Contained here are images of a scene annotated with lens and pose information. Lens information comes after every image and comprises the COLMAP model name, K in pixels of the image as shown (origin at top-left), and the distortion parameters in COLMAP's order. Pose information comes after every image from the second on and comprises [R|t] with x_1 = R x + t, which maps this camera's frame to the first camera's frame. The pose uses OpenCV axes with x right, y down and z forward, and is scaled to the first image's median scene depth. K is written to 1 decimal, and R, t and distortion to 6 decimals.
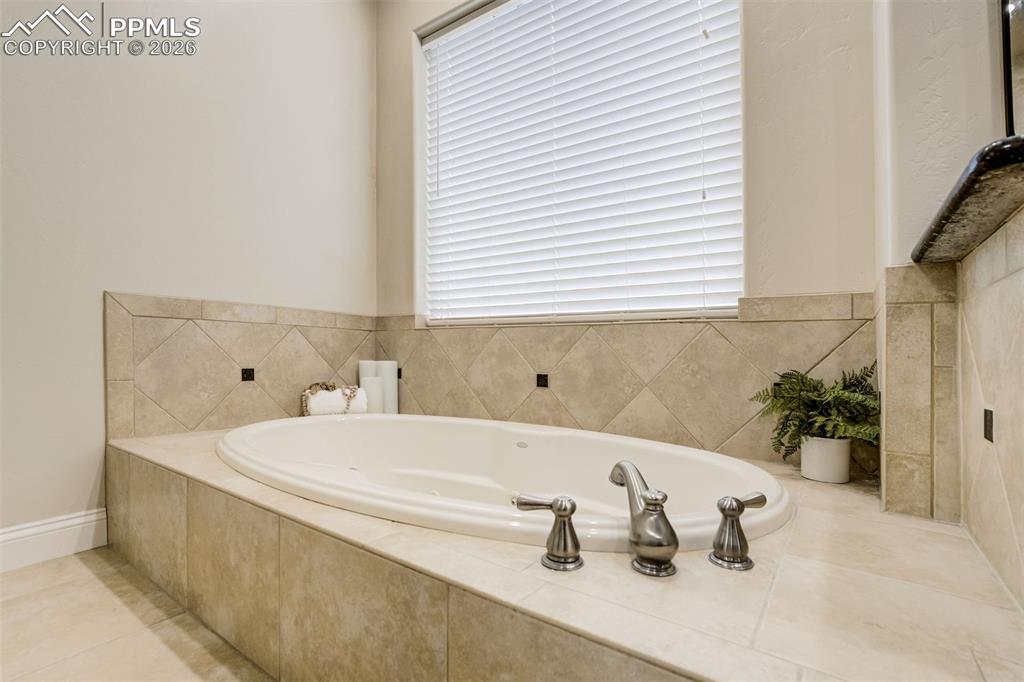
lens RADIAL K [[473.6, 0, 523.1], [0, 473.6, 357.0], [0, 0, 1]] dist [-0.013383, 0.000829]
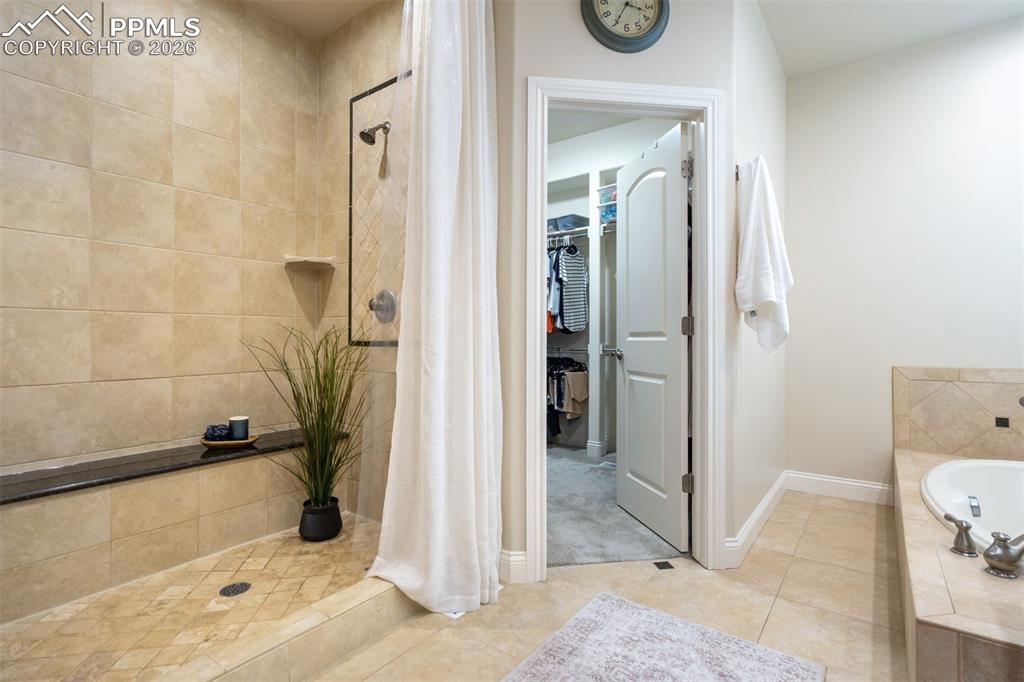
lens RADIAL K [[473.6, 0, 511.8], [0, 473.6, 346.6], [0, 0, 1]] dist [-0.013383, 0.000829]
pose [[-0.051331, -0.000509, -0.998682, 0.595669], [-0.019172, 0.999816, 0.000476, -0.112190], [0.998498, 0.019171, -0.051331, -0.230993]]
